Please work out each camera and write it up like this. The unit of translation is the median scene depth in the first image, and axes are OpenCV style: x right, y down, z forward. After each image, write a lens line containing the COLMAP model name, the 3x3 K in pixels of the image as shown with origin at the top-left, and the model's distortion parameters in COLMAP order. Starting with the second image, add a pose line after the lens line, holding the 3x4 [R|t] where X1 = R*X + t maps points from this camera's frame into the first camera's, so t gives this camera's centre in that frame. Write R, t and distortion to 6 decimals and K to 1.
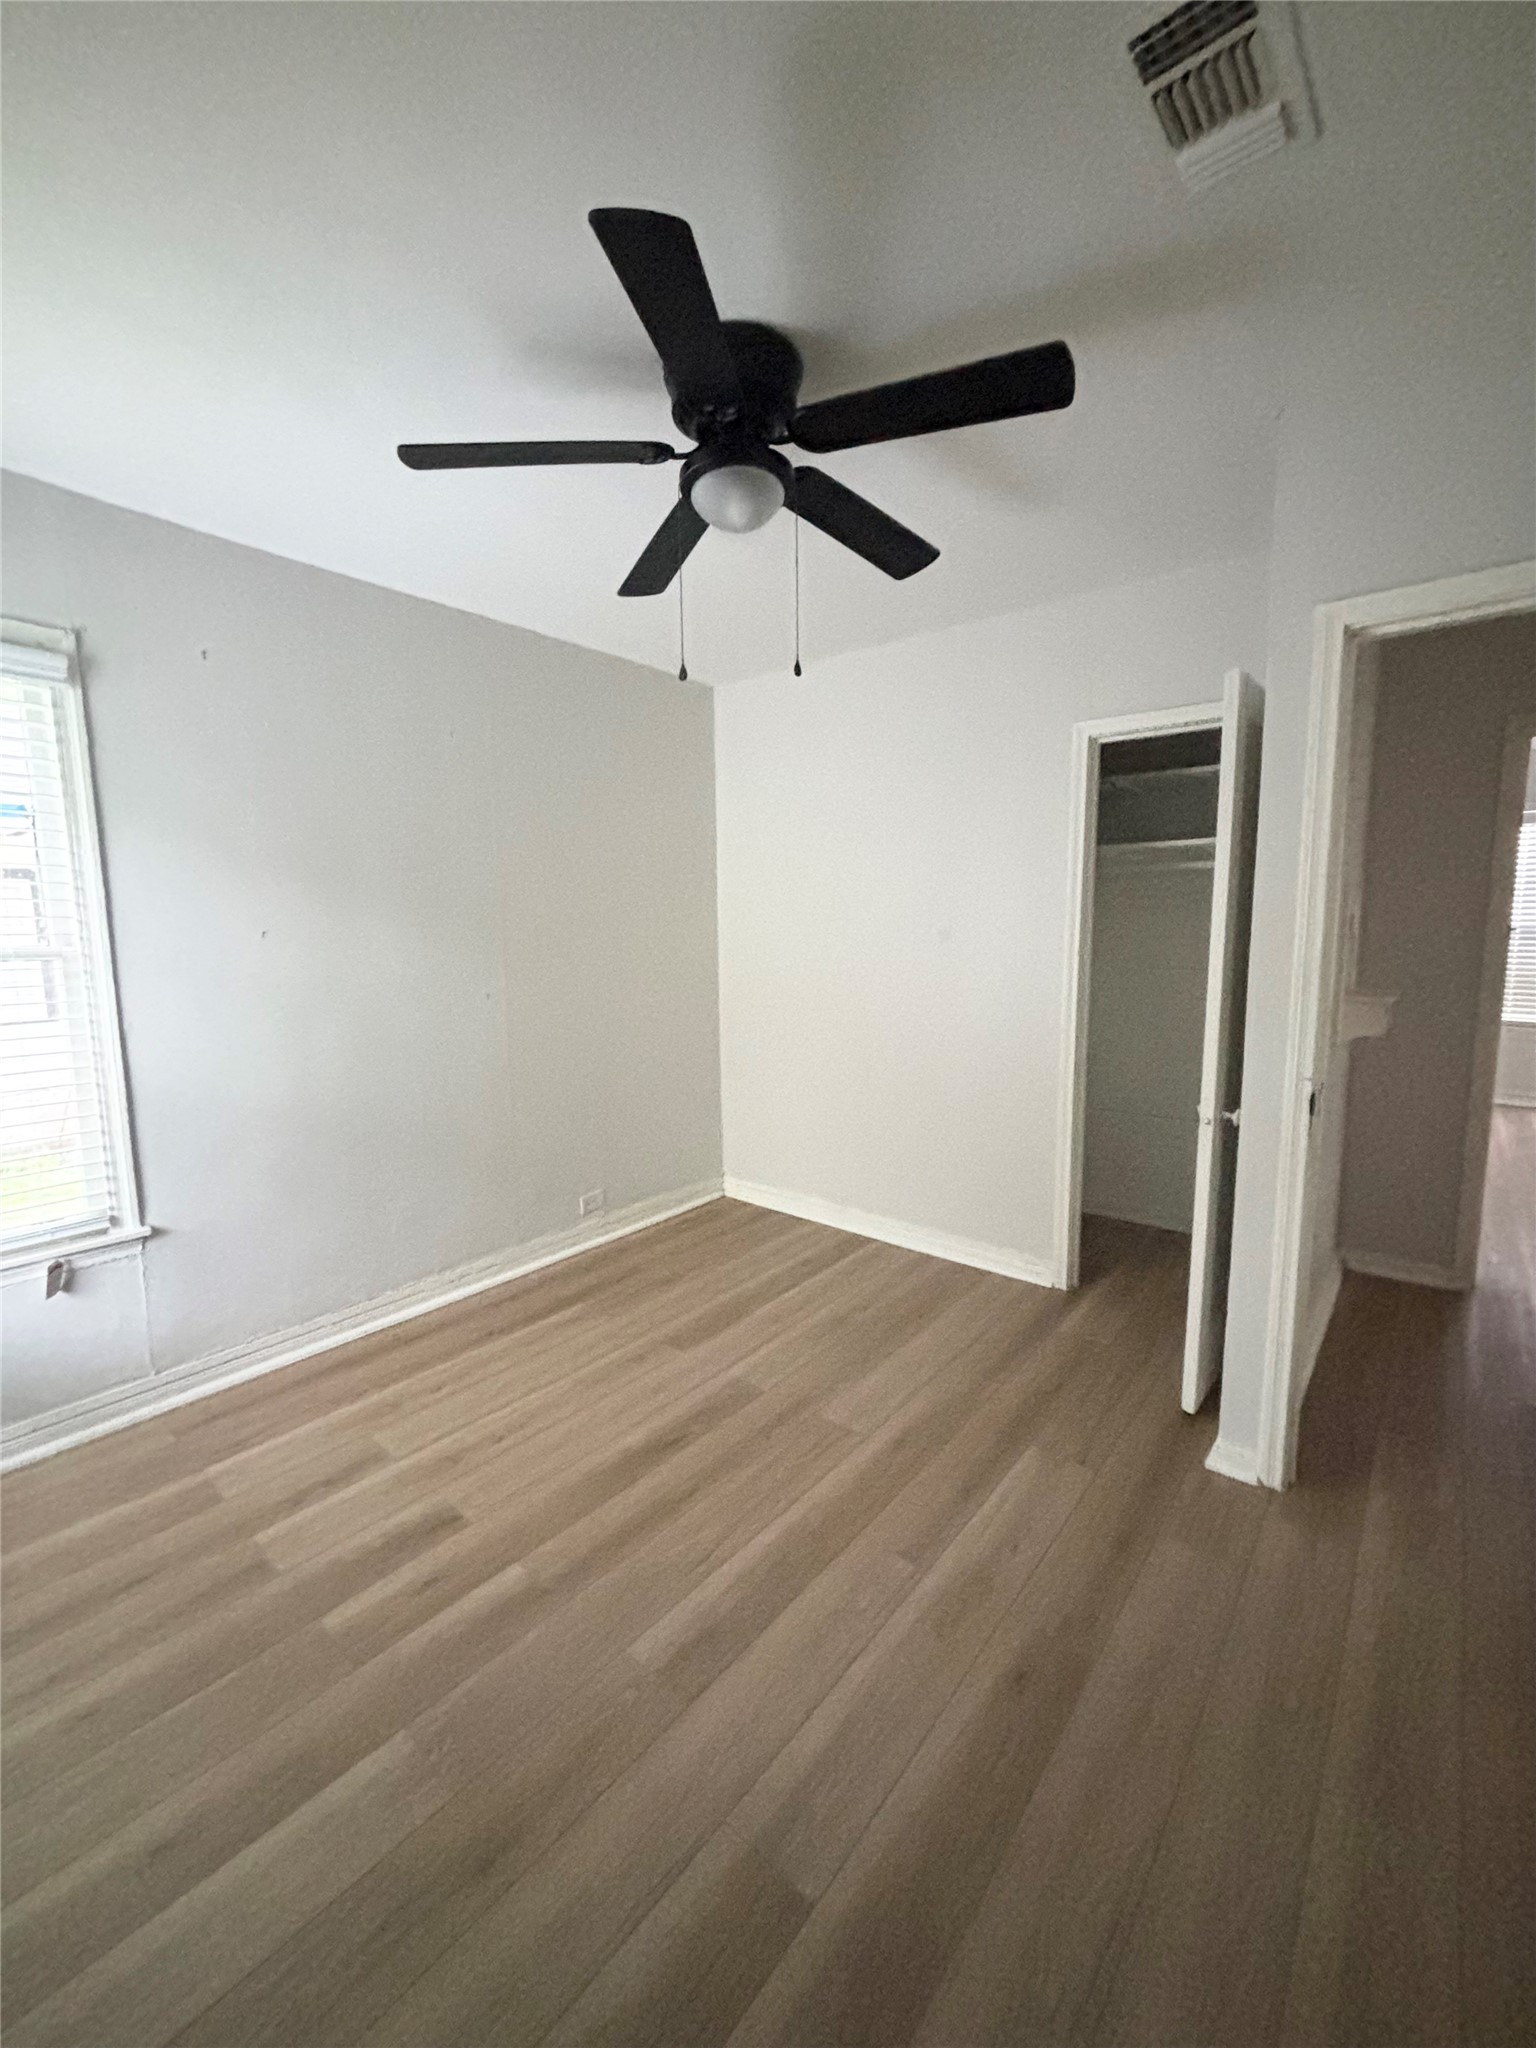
lens RADIAL K [[826.0, 0, 768.0], [0, 826.0, 1024.0], [0, 0, 1]] dist [0.001104, 0.000516]
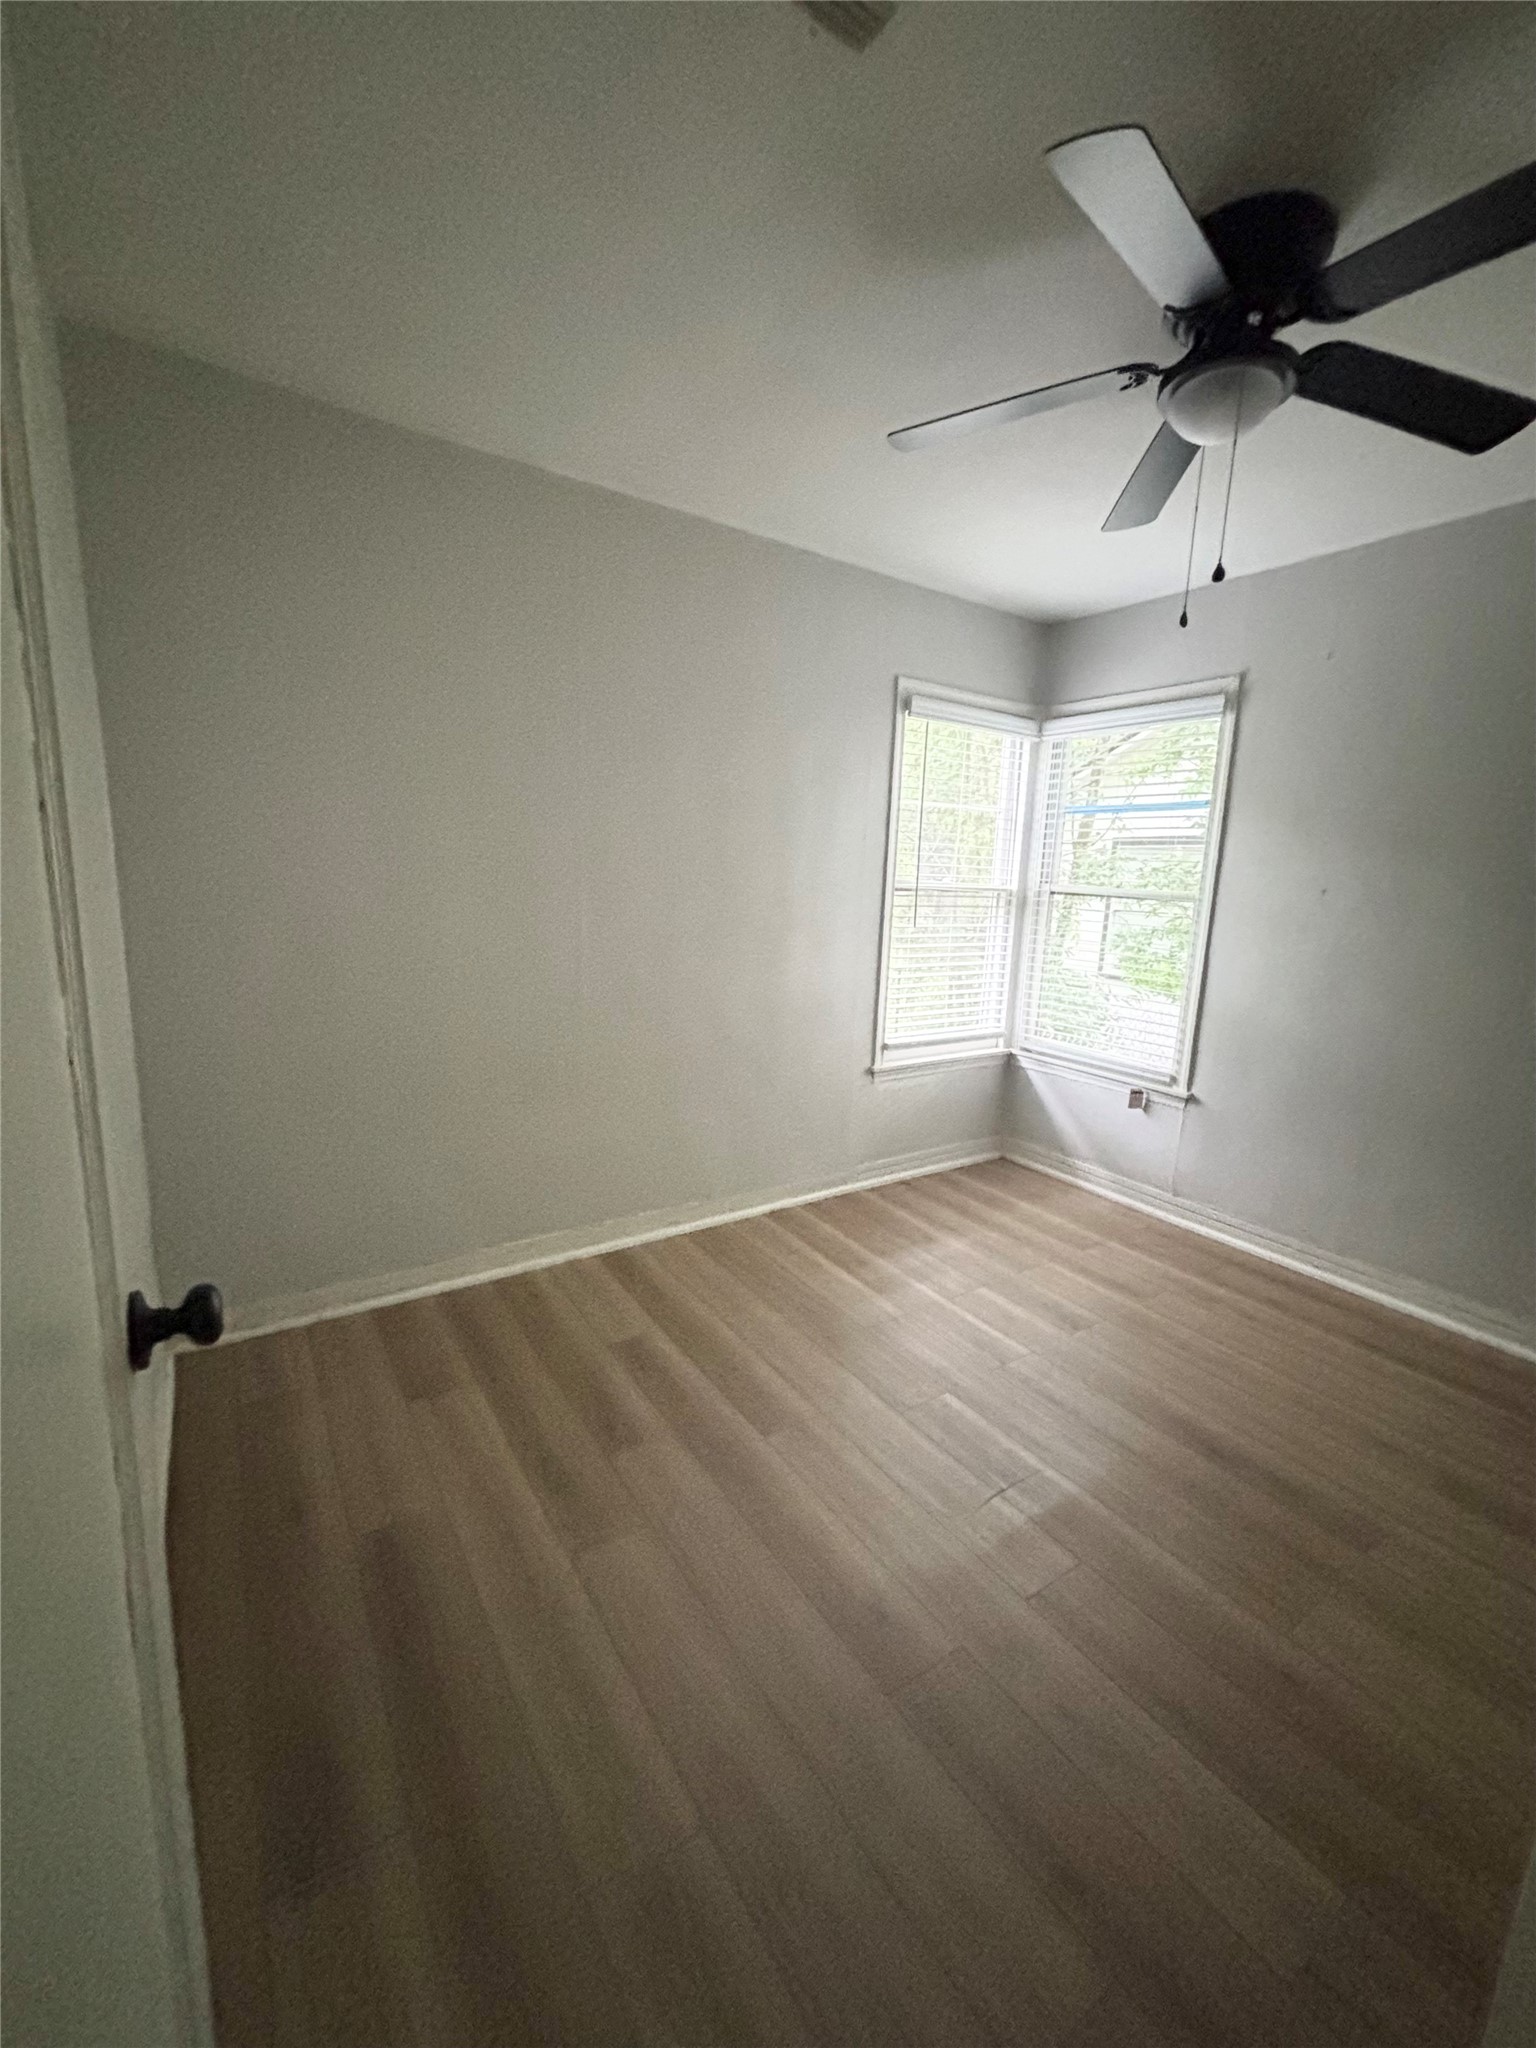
lens RADIAL K [[826.0, 0, 768.0], [0, 826.0, 1024.0], [0, 0, 1]] dist [0.001104, 0.000516]
pose [[-0.260885, 0.201665, -0.944071, 0.806791], [-0.150707, 0.957439, 0.246167, -0.118447], [0.953534, 0.206499, -0.219389, 0.630007]]
